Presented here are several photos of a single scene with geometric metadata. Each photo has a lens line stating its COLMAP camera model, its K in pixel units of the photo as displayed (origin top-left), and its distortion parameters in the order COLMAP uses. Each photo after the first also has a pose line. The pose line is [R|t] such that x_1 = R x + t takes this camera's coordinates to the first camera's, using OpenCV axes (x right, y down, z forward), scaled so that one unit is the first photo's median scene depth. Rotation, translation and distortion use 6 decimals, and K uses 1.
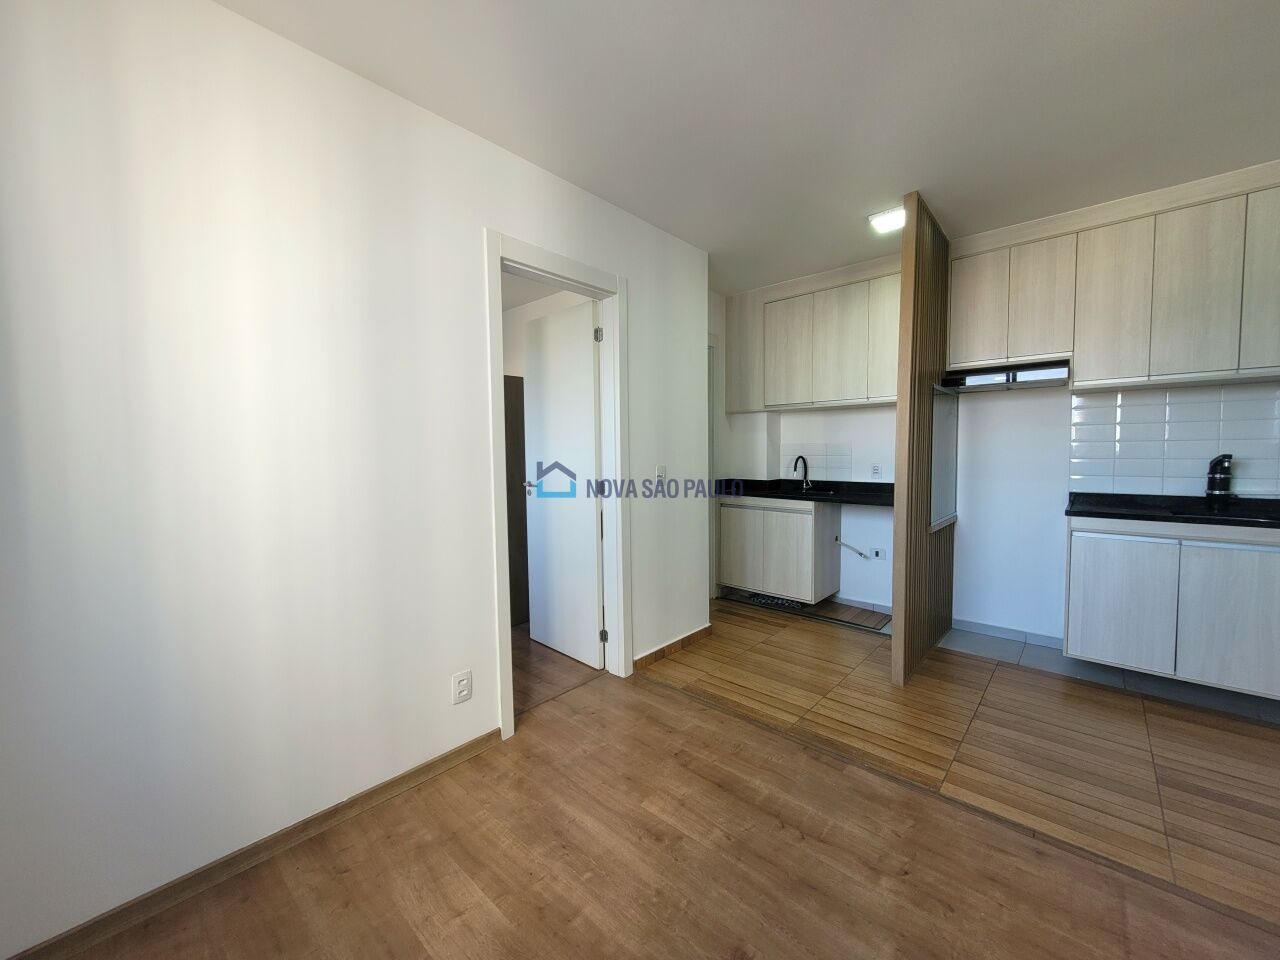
lens RADIAL K [[505.7, 0, 638.2], [0, 505.7, 468.8], [0, 0, 1]] dist [0.005356, -0.000115]
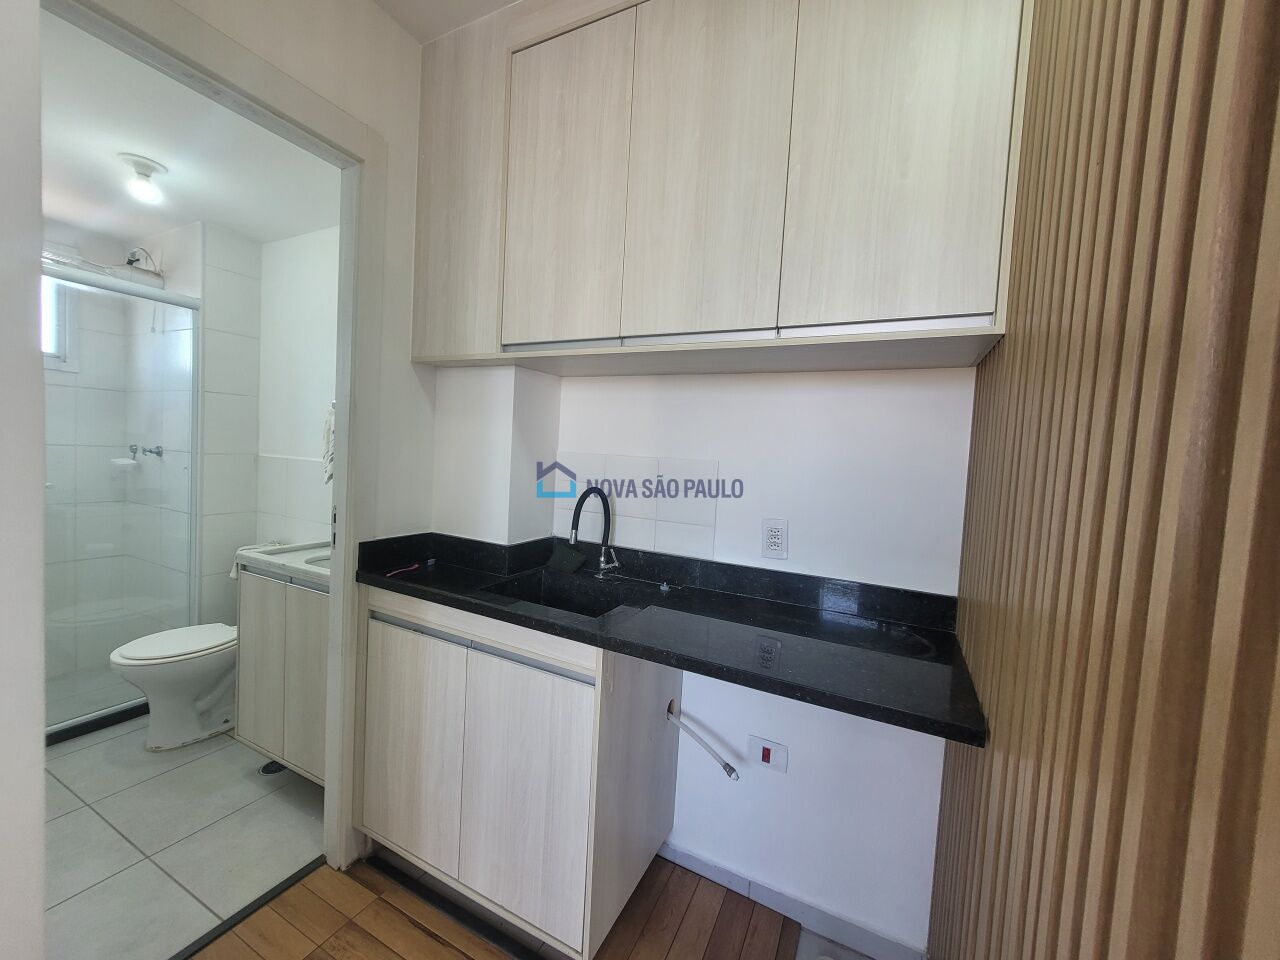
lens RADIAL K [[505.7, 0, 645.5], [0, 505.7, 475.9], [0, 0, 1]] dist [0.005356, -0.000115]
pose [[0.959334, 0.040823, 0.279306, 0.258520], [-0.047512, 0.998722, 0.017215, -0.043650], [-0.278246, -0.029785, 0.960048, 0.639388]]
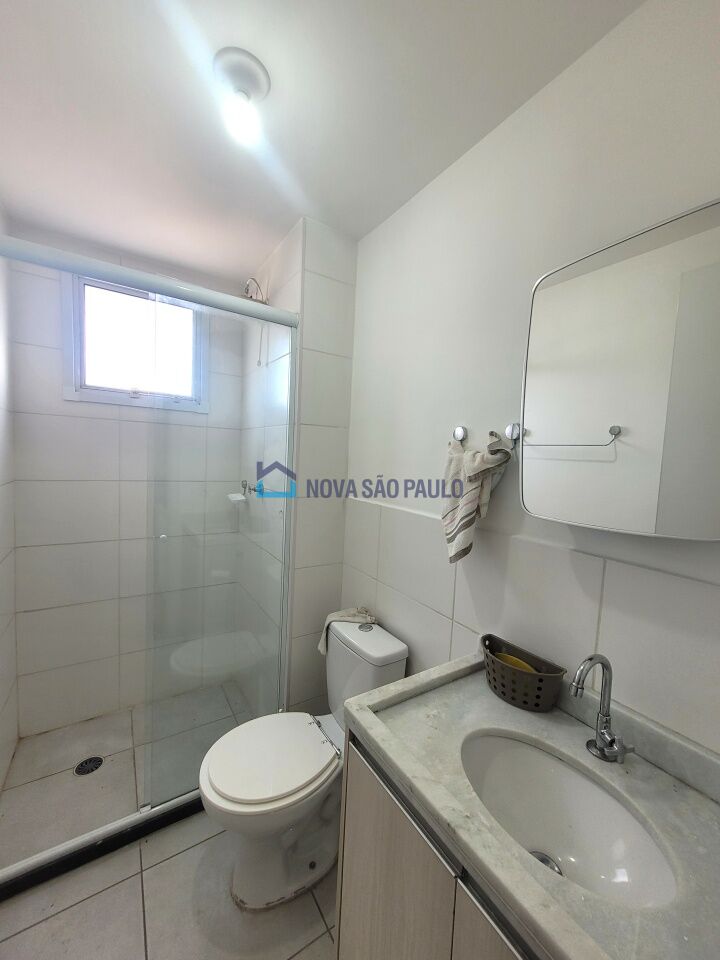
lens RADIAL K [[379.3, 0, 360.9], [0, 379.3, 481.3], [0, 0, 1]] dist [0.005356, -0.000115]
pose [[0.966680, 0.064895, -0.247626, 0.195026], [-0.057469, 0.997657, 0.037108, -0.052651], [0.249454, -0.021641, 0.968145, 0.770496]]
